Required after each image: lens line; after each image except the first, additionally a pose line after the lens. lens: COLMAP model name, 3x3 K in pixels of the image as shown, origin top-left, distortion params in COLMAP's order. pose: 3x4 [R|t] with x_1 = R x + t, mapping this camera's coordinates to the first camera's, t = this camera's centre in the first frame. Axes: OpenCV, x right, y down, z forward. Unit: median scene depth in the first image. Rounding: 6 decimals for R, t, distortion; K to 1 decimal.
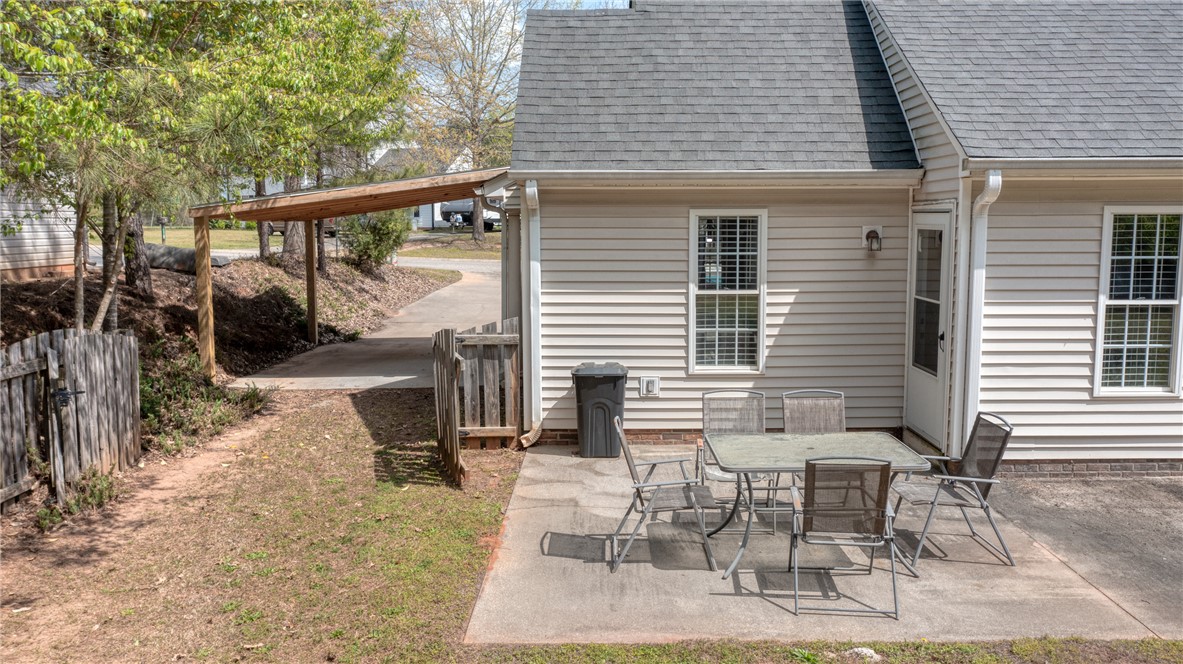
lens RADIAL K [[944.6, 0, 598.4], [0, 944.6, 326.7], [0, 0, 1]] dist [-0.010948, 0.007184]
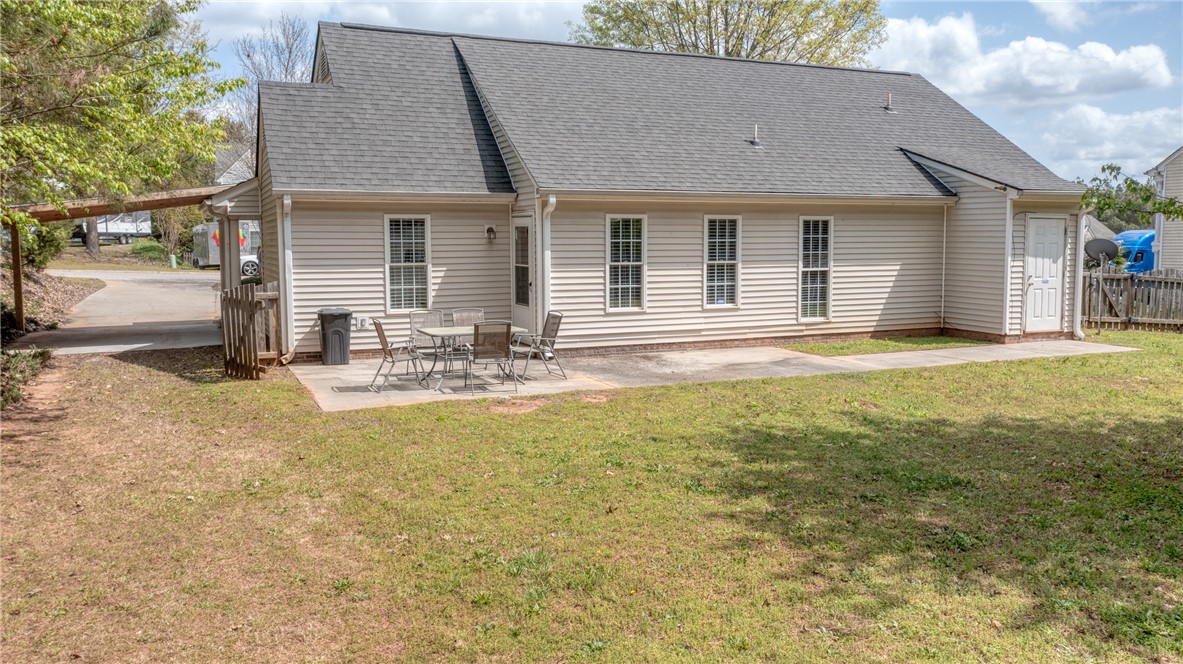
lens RADIAL K [[944.6, 0, 595.6], [0, 944.6, 328.0], [0, 0, 1]] dist [-0.010948, 0.007184]
pose [[0.912996, -0.036775, 0.406308, -0.246500], [0.044424, 0.998968, -0.009406, 0.107986], [-0.405543, 0.026638, 0.913688, -0.664763]]
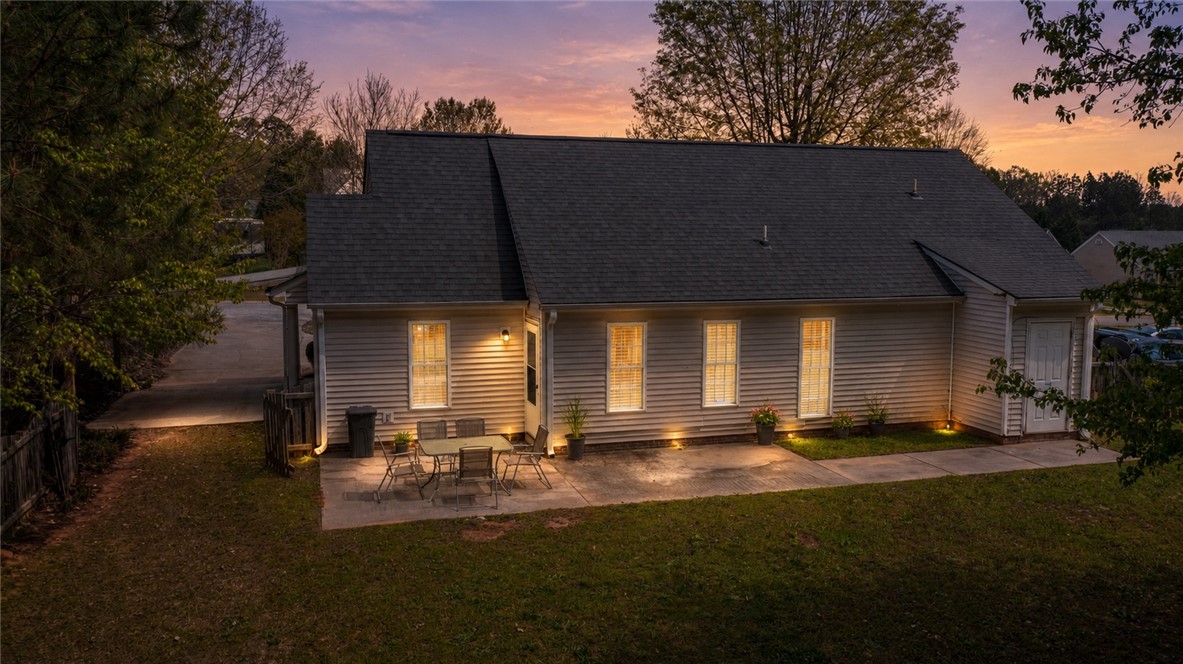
lens RADIAL K [[947.2, 0, 594.1], [0, 947.2, 329.8], [0, 0, 1]] dist [-0.004280, -0.006533]
pose [[0.956528, -0.023081, 0.290726, -0.095079], [0.025389, 0.999669, -0.004170, -0.090114], [-0.290534, 0.011370, 0.956797, -0.886832]]
